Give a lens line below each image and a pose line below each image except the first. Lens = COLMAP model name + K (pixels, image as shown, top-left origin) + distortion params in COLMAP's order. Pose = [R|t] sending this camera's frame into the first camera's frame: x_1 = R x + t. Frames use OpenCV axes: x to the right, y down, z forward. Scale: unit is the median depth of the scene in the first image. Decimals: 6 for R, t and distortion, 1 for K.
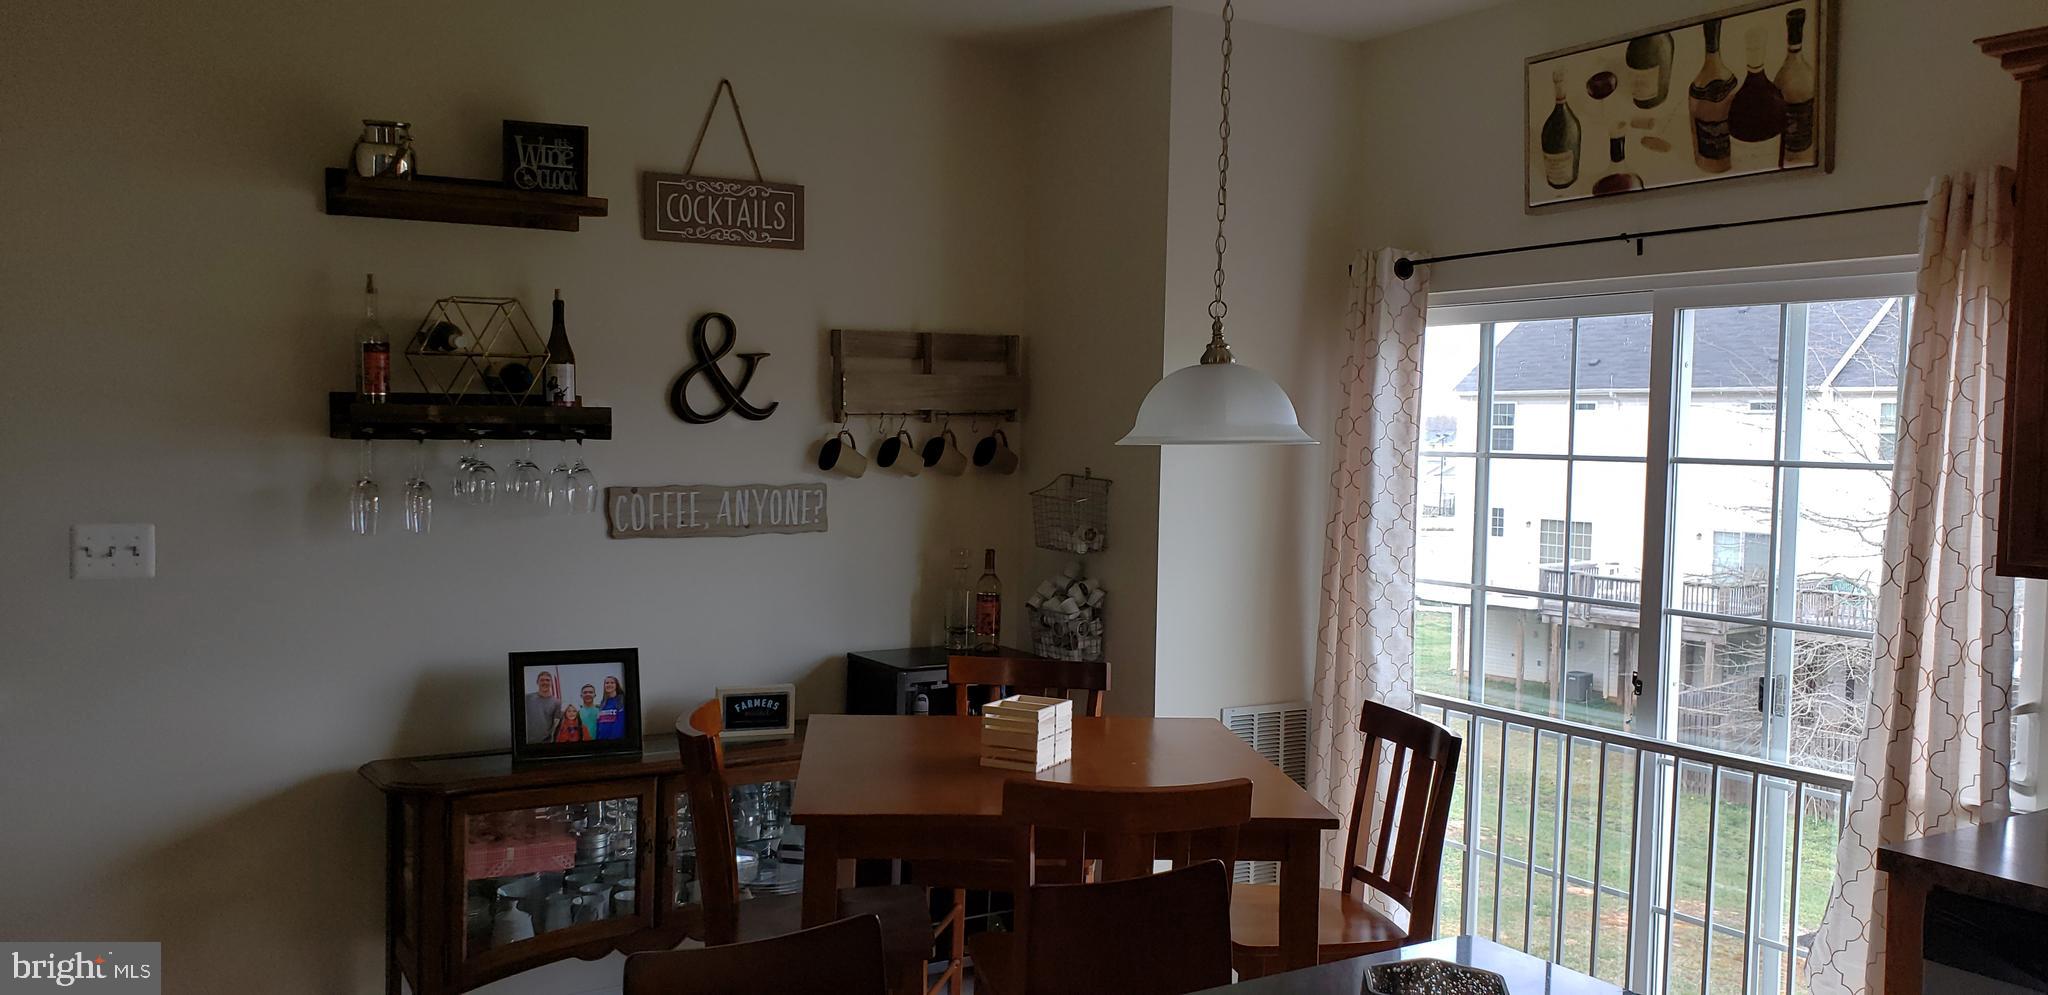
lens RADIAL K [[1568.1, 0, 1028.9], [0, 1568.1, 505.7], [0, 0, 1]] dist [0.056157, -0.090358]
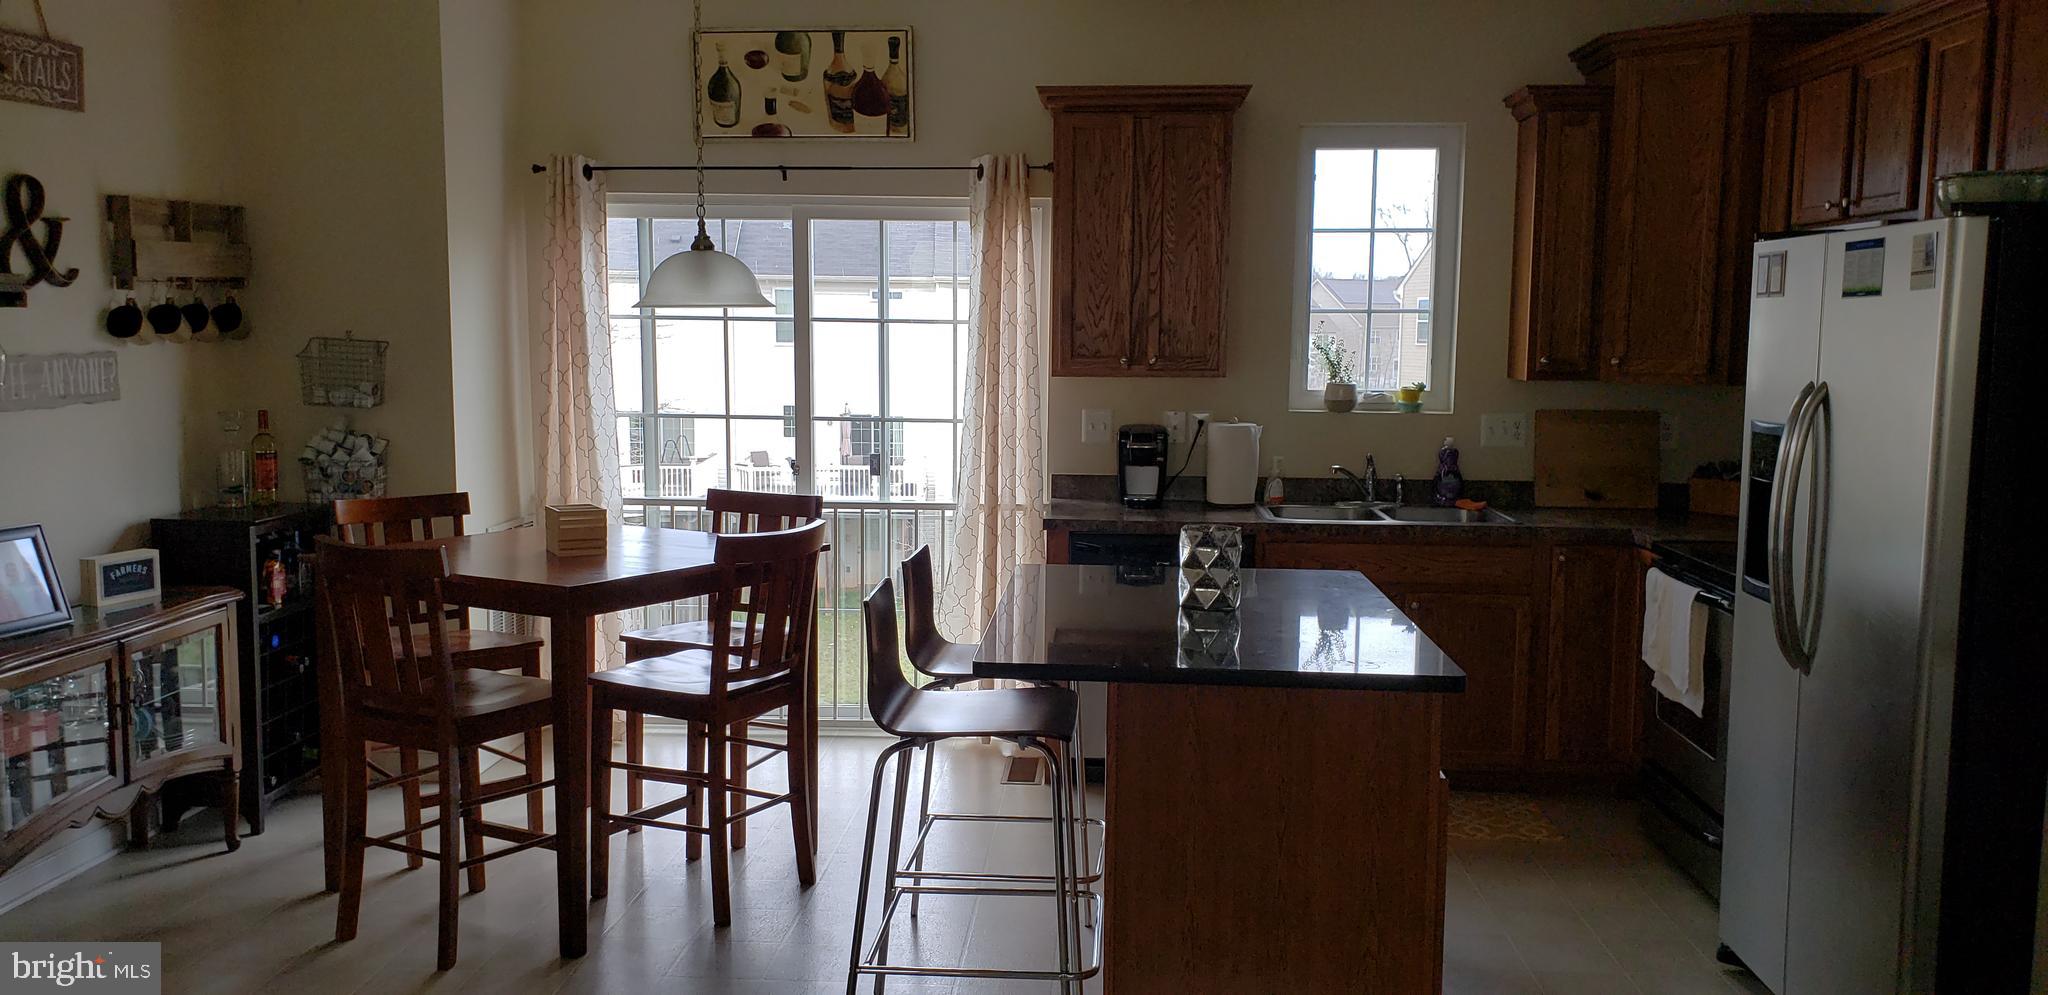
lens RADIAL K [[1568.1, 0, 1034.1], [0, 1568.1, 510.2], [0, 0, 1]] dist [0.056157, -0.090358]
pose [[0.596435, -0.105649, 0.795678, -0.669688], [0.039622, 0.993967, 0.102277, 0.007421], [-0.801683, -0.029475, 0.597023, -0.079866]]
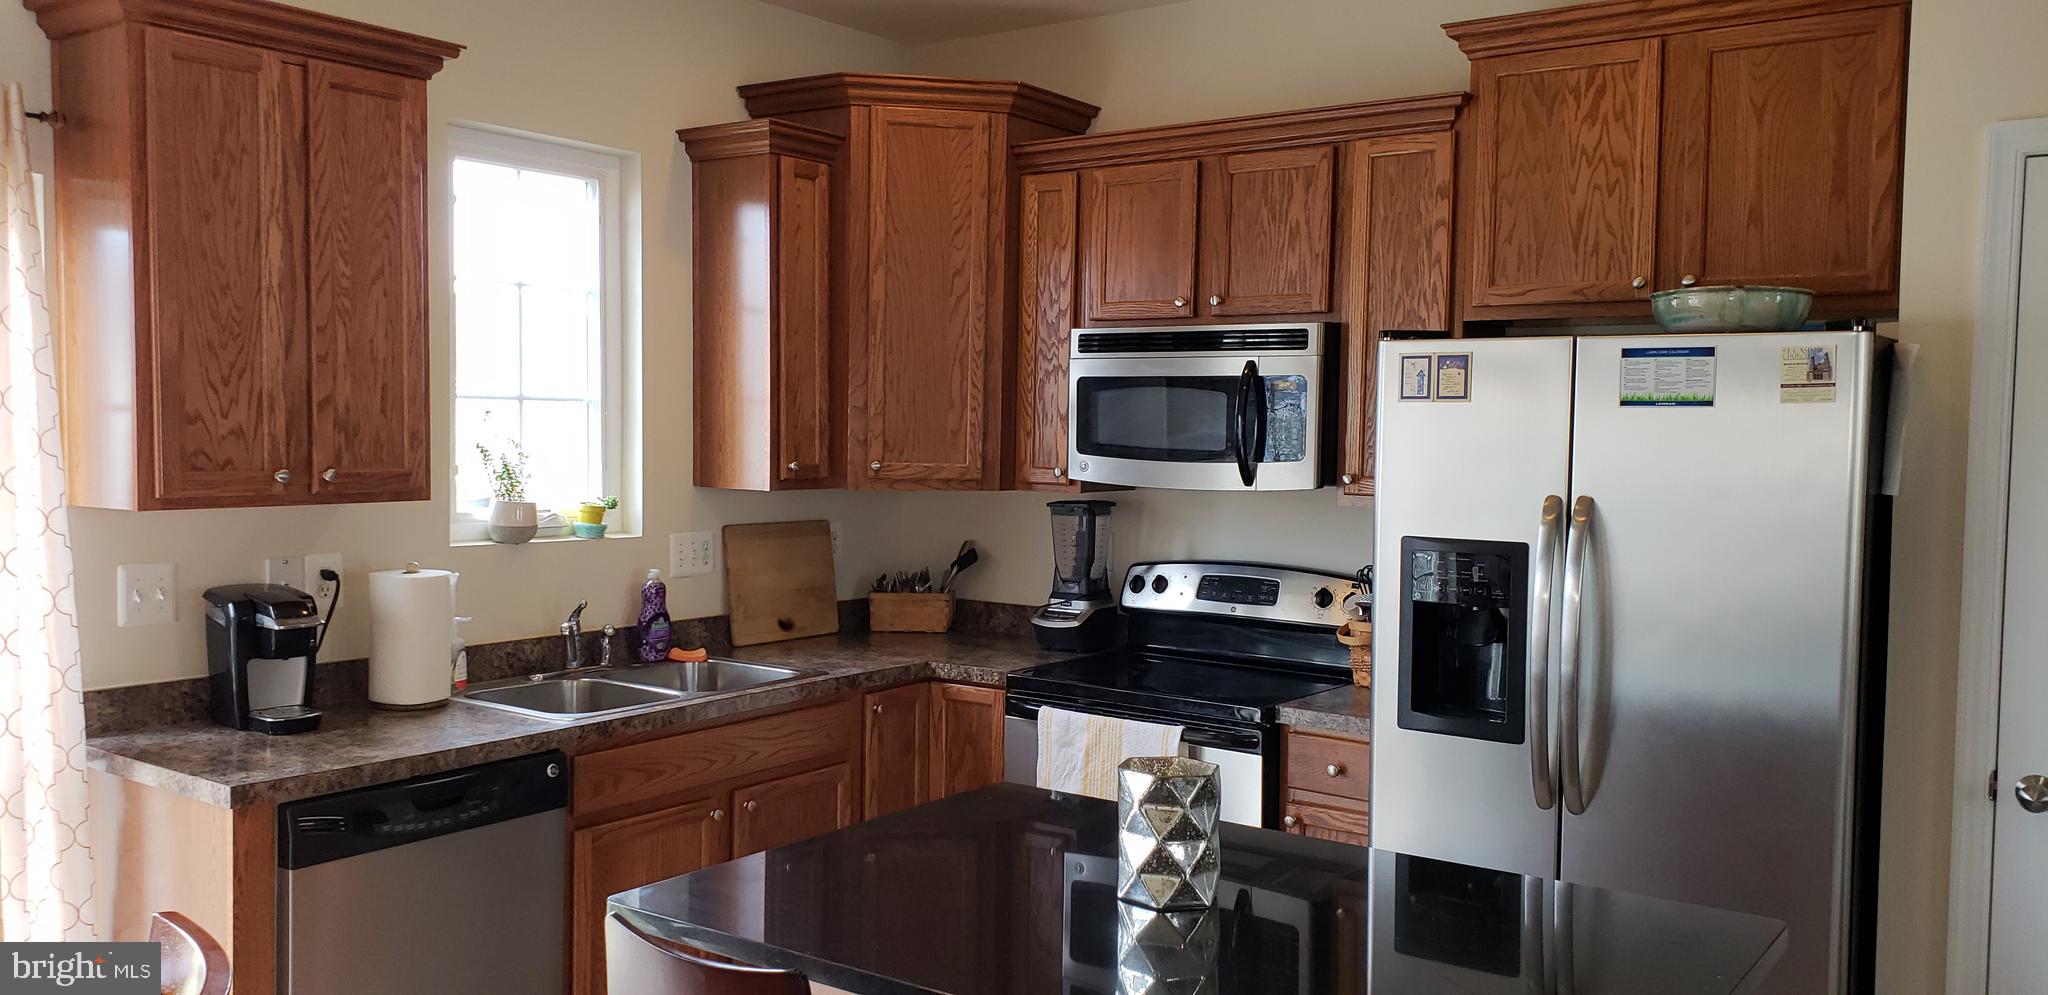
lens RADIAL K [[1568.1, 0, 1004.1], [0, 1568.1, 506.9], [0, 0, 1]] dist [0.056157, -0.090358]
pose [[-0.360045, -0.071591, 0.930184, -0.377741], [0.020738, 0.996191, 0.084698, -0.024193], [-0.932705, 0.049786, -0.357189, 0.628775]]
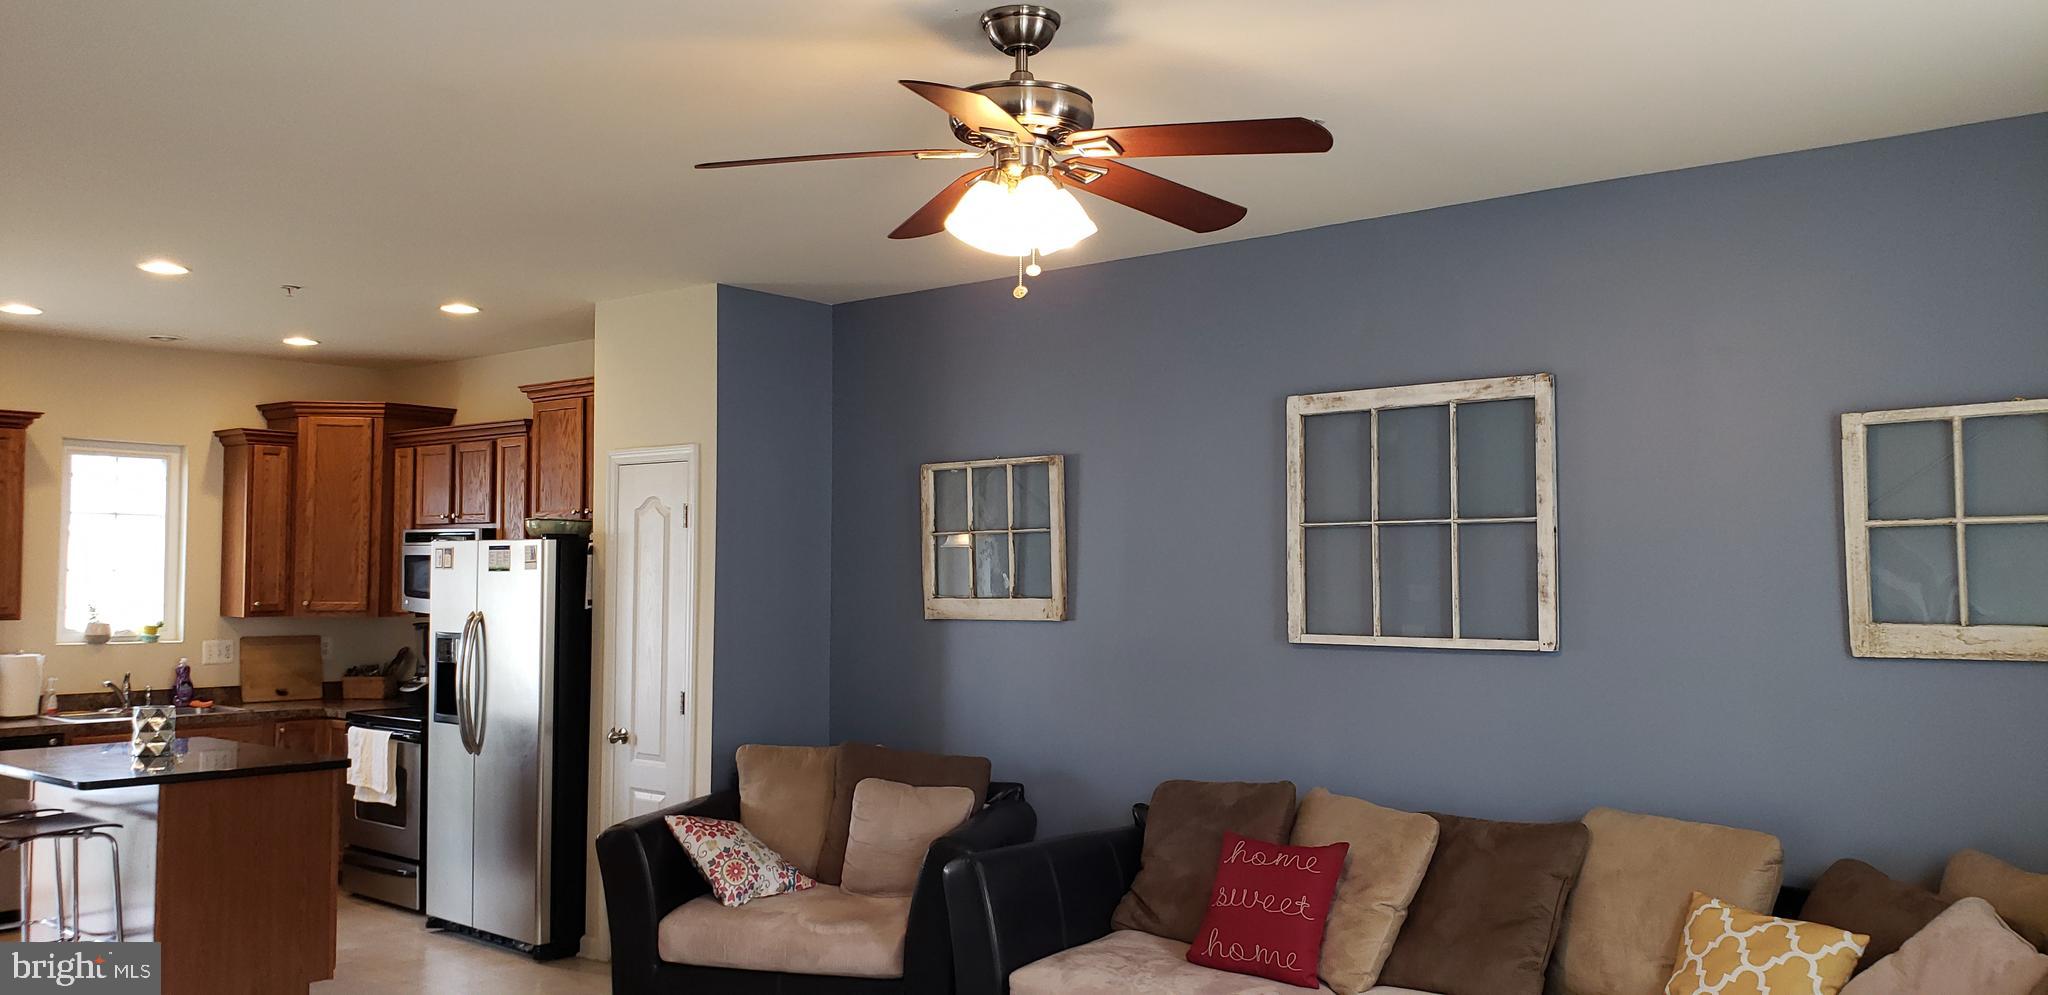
lens RADIAL K [[1568.1, 0, 1003.9], [0, 1568.1, 513.5], [0, 0, 1]] dist [0.056157, -0.090358]
pose [[-0.278010, 0.019437, 0.960382, -1.582239], [0.034196, 0.999362, -0.010327, -0.027989], [-0.959969, 0.029970, -0.278497, 0.013244]]
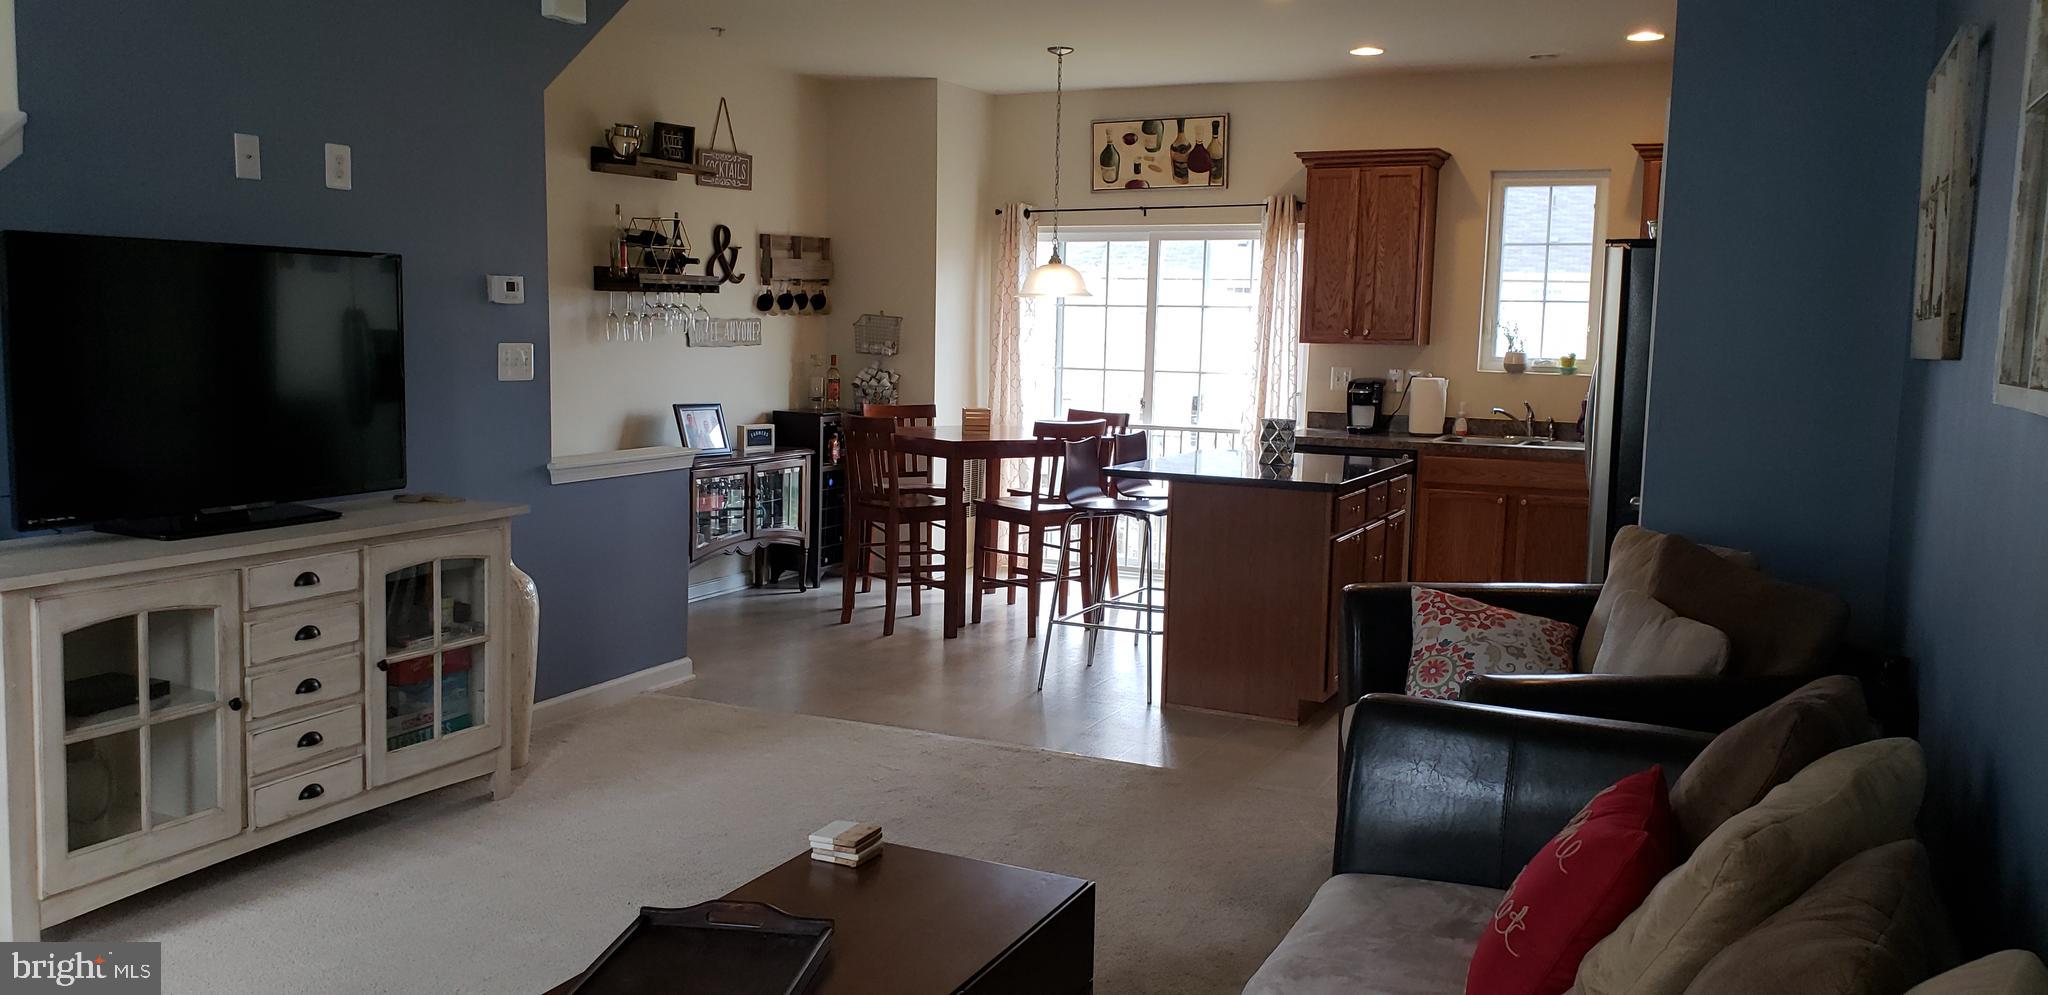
lens RADIAL K [[1568.1, 0, 1027.6], [0, 1568.1, 508.1], [0, 0, 1]] dist [0.056157, -0.090358]
pose [[0.849552, -0.063781, 0.523635, -0.959495], [0.020686, 0.995928, 0.087748, 0.059194], [-0.527099, -0.063715, 0.847412, -0.852017]]
